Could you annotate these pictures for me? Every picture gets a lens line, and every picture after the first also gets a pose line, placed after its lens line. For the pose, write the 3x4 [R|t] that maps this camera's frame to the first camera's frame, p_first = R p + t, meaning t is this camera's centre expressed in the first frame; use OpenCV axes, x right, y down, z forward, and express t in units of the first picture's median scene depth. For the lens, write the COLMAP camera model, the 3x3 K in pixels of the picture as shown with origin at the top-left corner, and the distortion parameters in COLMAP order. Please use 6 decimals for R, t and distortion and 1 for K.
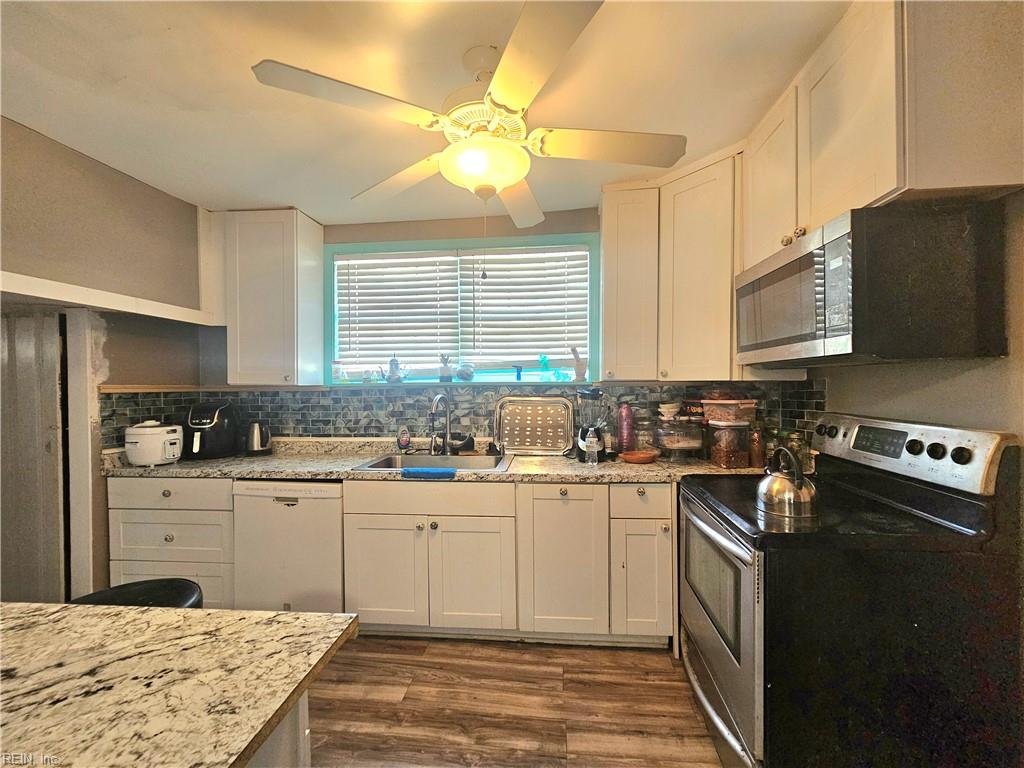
lens RADIAL K [[420.8, 0, 509.8], [0, 420.8, 391.1], [0, 0, 1]] dist [-0.000265, 0.002580]
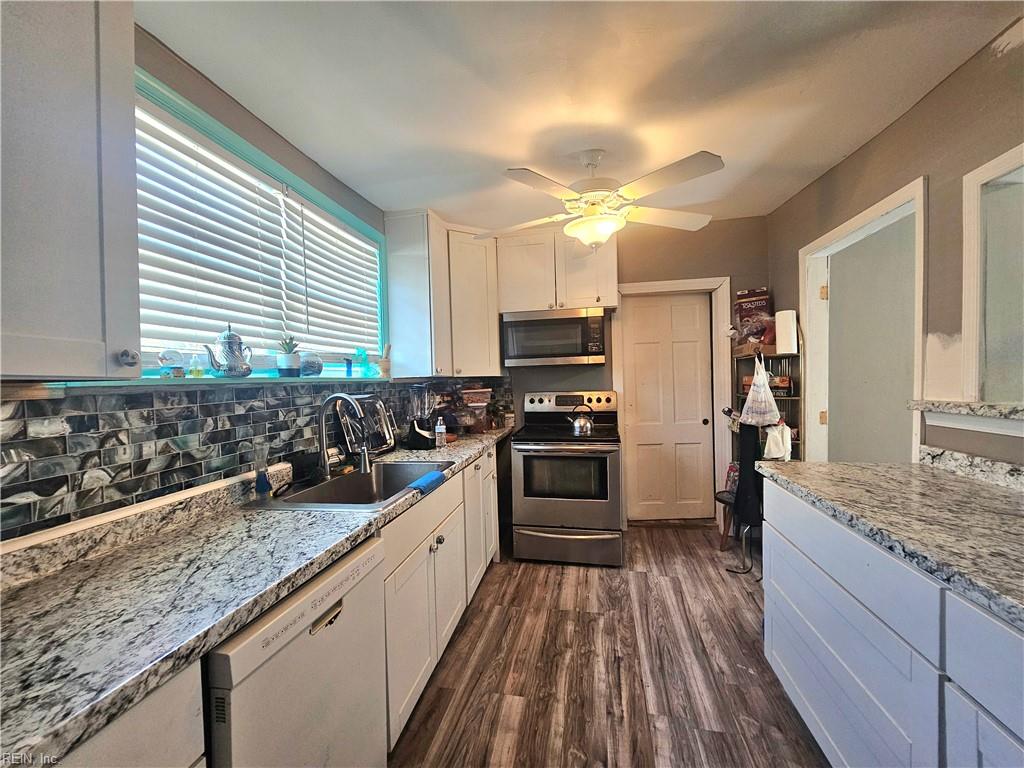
lens RADIAL K [[420.8, 0, 509.8], [0, 420.8, 391.1], [0, 0, 1]] dist [-0.000265, 0.002580]
pose [[0.090979, -0.022439, 0.995600, -0.792391], [0.044666, 0.998832, 0.018430, 0.003572], [-0.994851, 0.042793, 0.091875, 0.593973]]
